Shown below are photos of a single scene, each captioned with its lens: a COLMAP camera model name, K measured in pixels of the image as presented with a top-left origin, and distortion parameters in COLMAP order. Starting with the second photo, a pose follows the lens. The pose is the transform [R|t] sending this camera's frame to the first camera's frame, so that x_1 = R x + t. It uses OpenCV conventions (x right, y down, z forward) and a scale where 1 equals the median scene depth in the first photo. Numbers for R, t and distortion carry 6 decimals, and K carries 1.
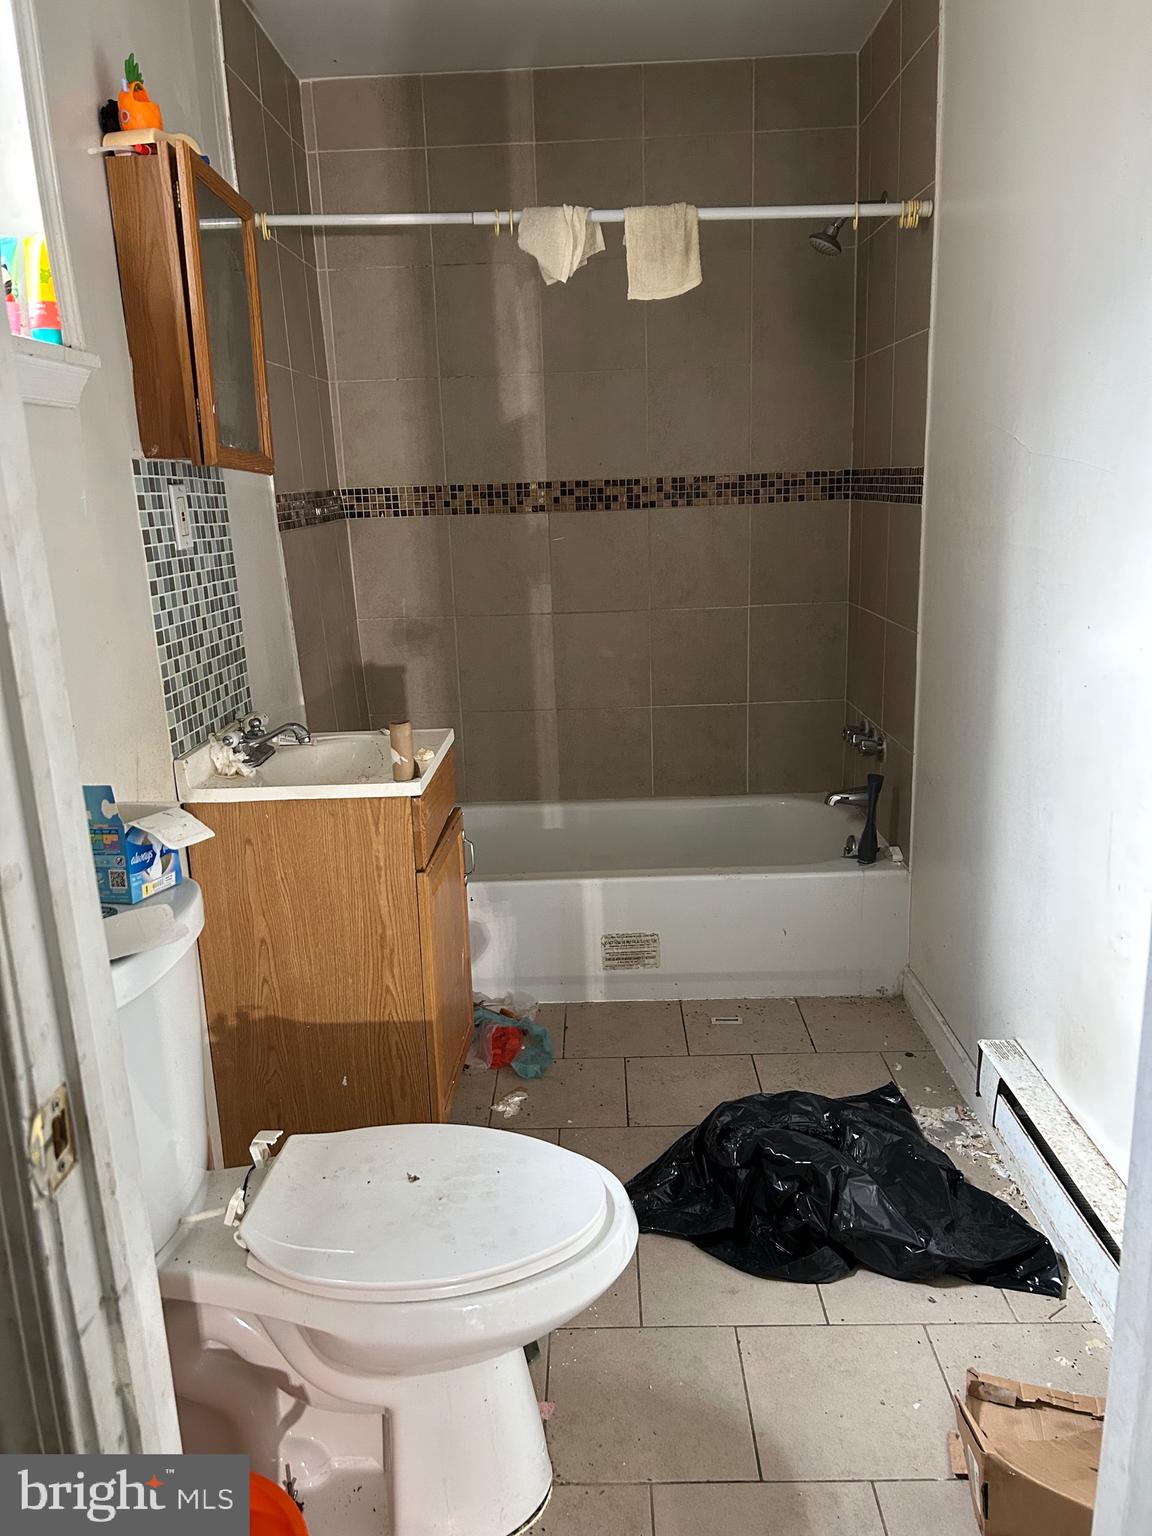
lens RADIAL K [[1152.0, 0, 575.8], [0, 1152.0, 775.4], [0, 0, 1]] dist [0.016337, -0.017288]
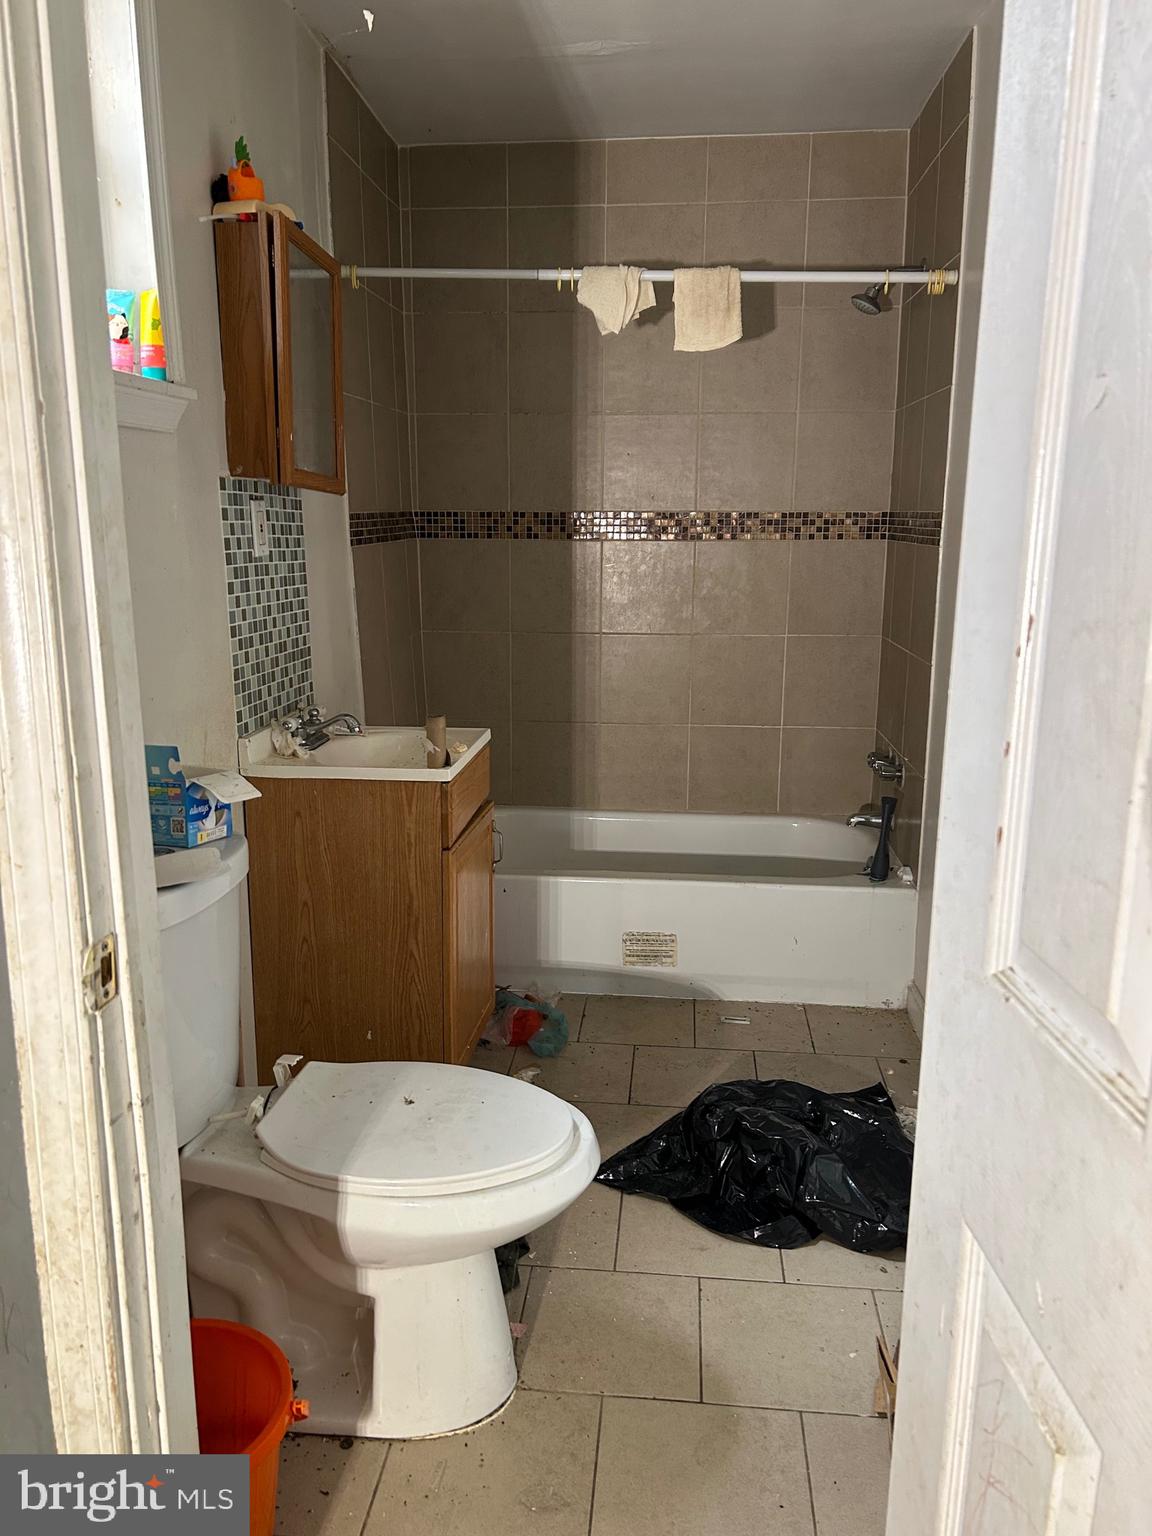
lens RADIAL K [[1152.0, 0, 576.9], [0, 1152.0, 761.4], [0, 0, 1]] dist [0.016337, -0.017288]
pose [[0.996069, 0.055687, -0.068894, 0.061592], [-0.058188, 0.997697, -0.034850, 0.027654], [0.066795, 0.038721, 0.997015, -0.108949]]
